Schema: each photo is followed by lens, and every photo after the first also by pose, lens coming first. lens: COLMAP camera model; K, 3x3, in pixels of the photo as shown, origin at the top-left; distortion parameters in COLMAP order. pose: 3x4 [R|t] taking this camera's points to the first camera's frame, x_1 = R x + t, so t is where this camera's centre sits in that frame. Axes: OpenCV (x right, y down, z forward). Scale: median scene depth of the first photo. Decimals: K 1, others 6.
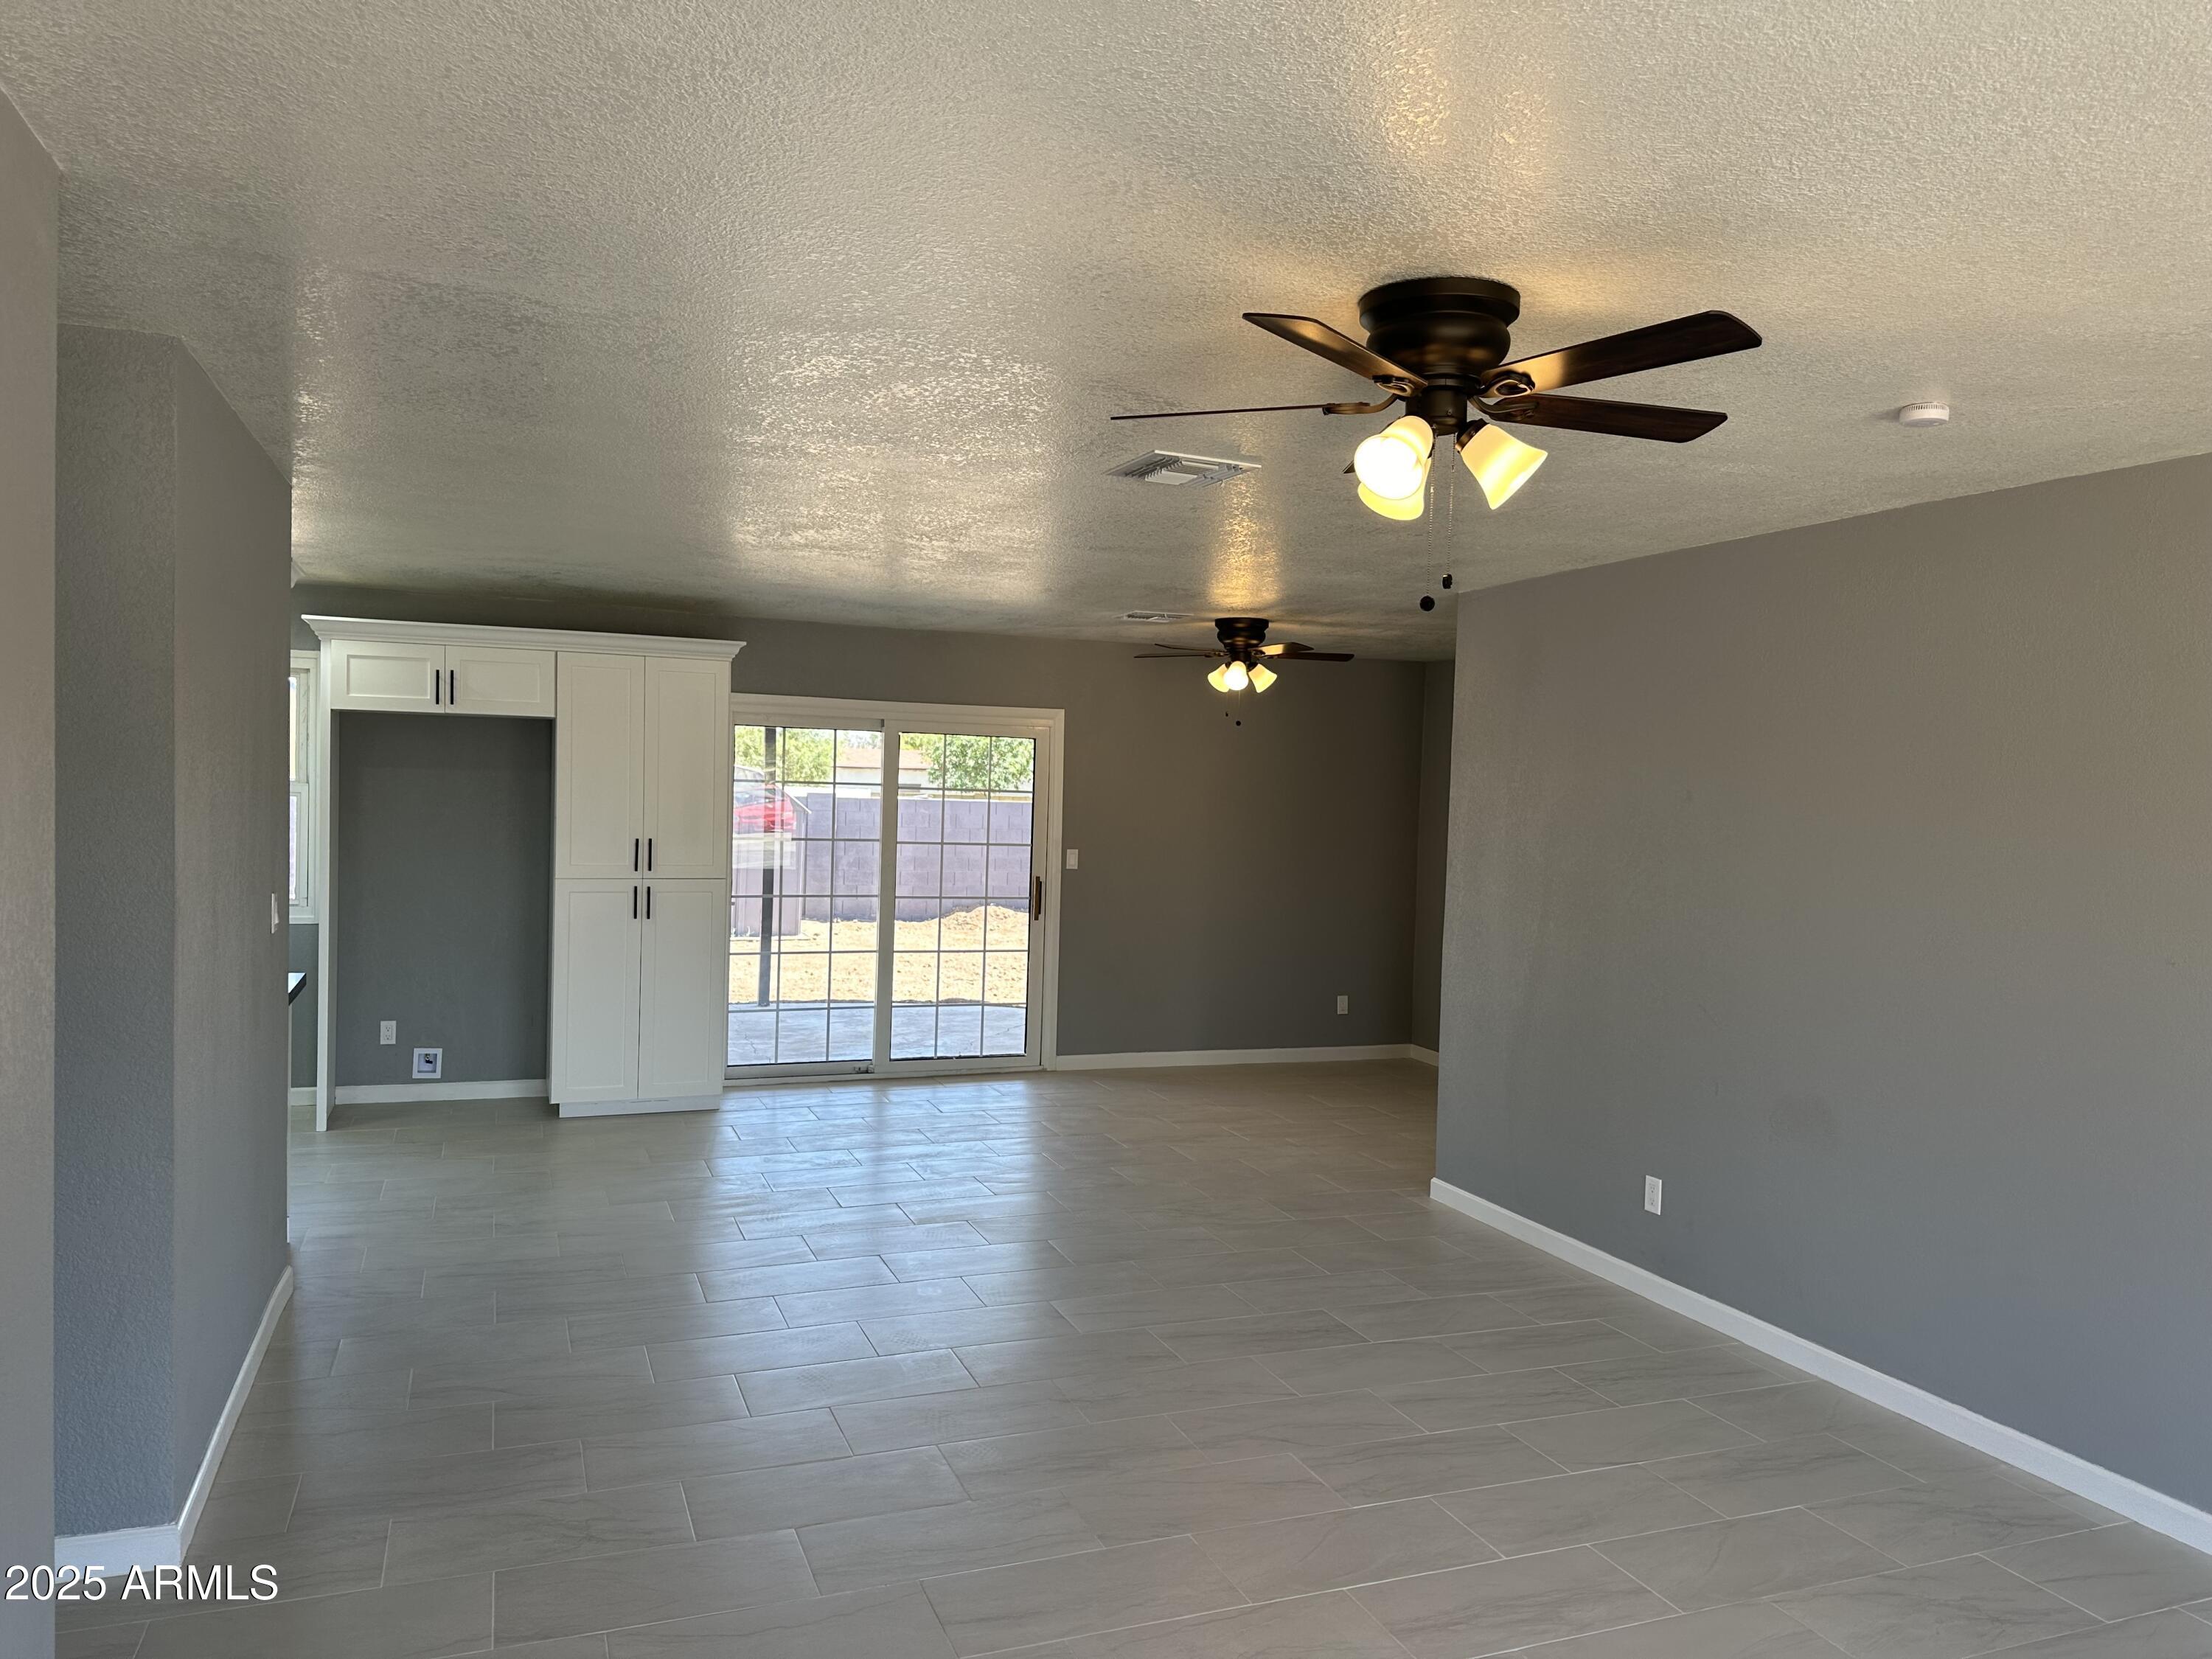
lens RADIAL K [[1567.2, 0, 1103.7], [0, 1567.2, 833.1], [0, 0, 1]] dist [0.137512, 0.002300]
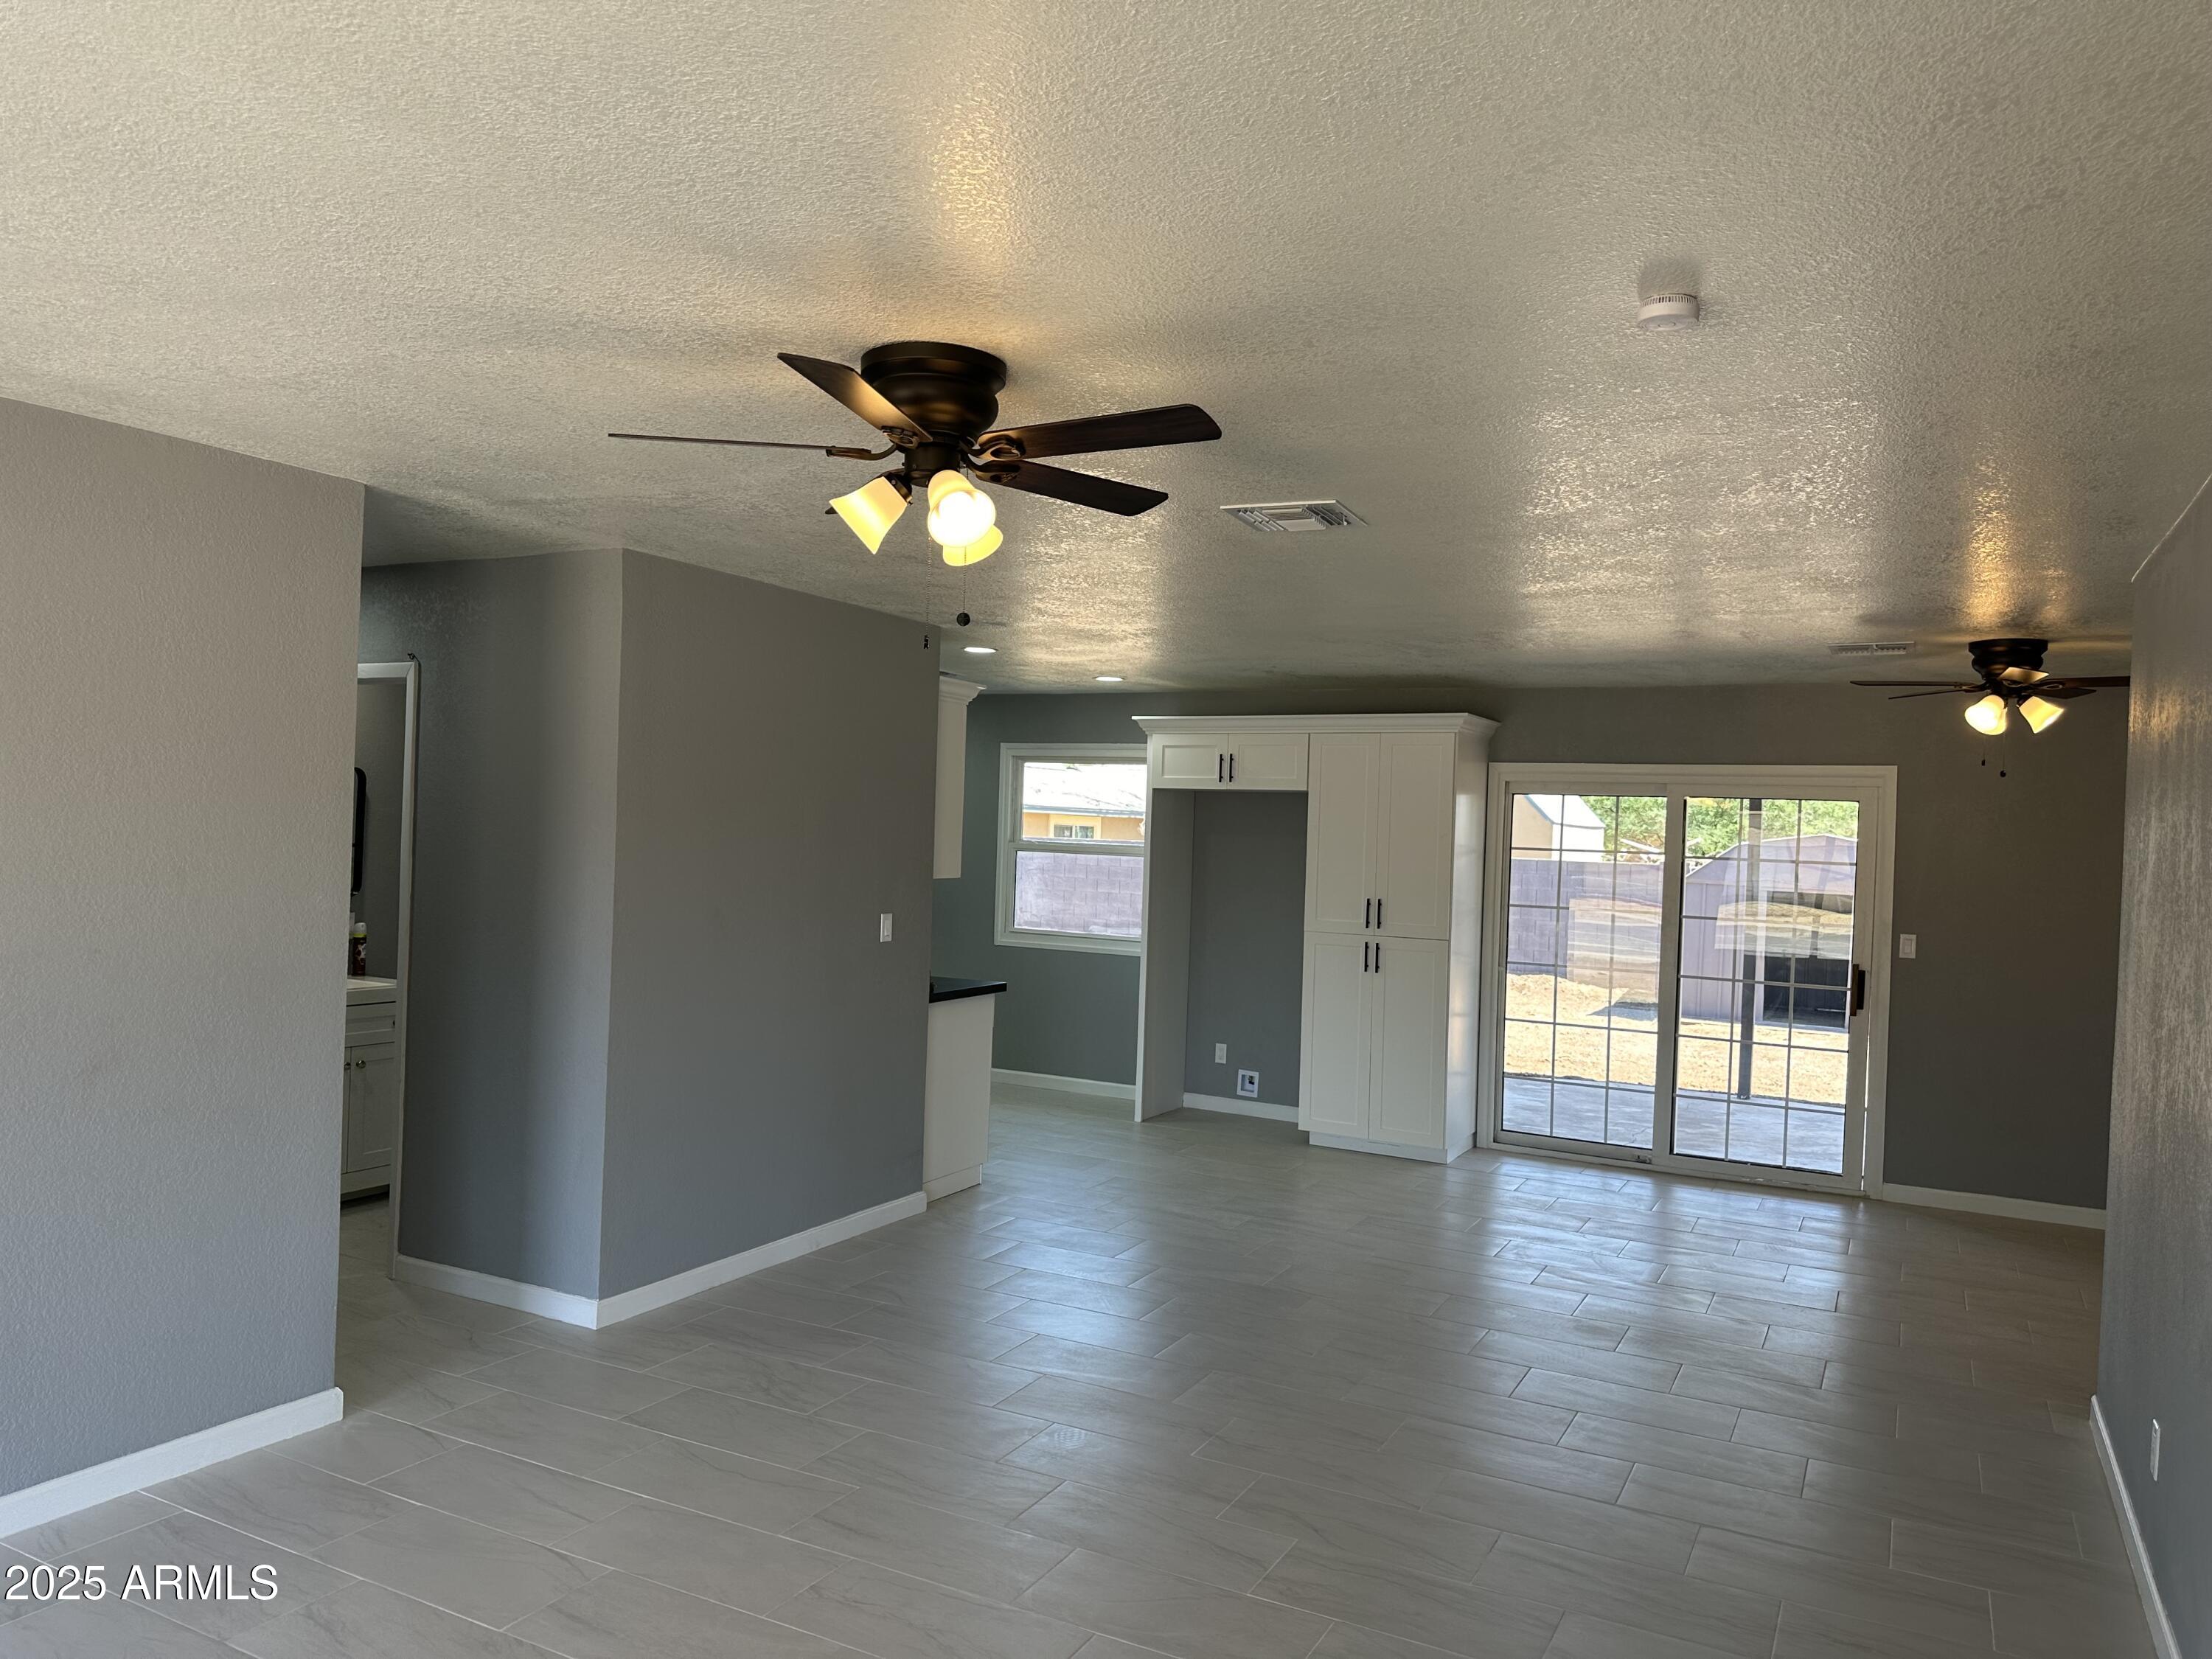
lens RADIAL K [[1567.2, 0, 1099.6], [0, 1567.2, 835.2], [0, 0, 1]] dist [0.137512, 0.002300]
pose [[0.669976, -0.001652, -0.742381, 0.375372], [-0.037645, 0.998635, -0.036196, 0.005933], [0.741428, 0.052198, 0.669000, 0.130827]]
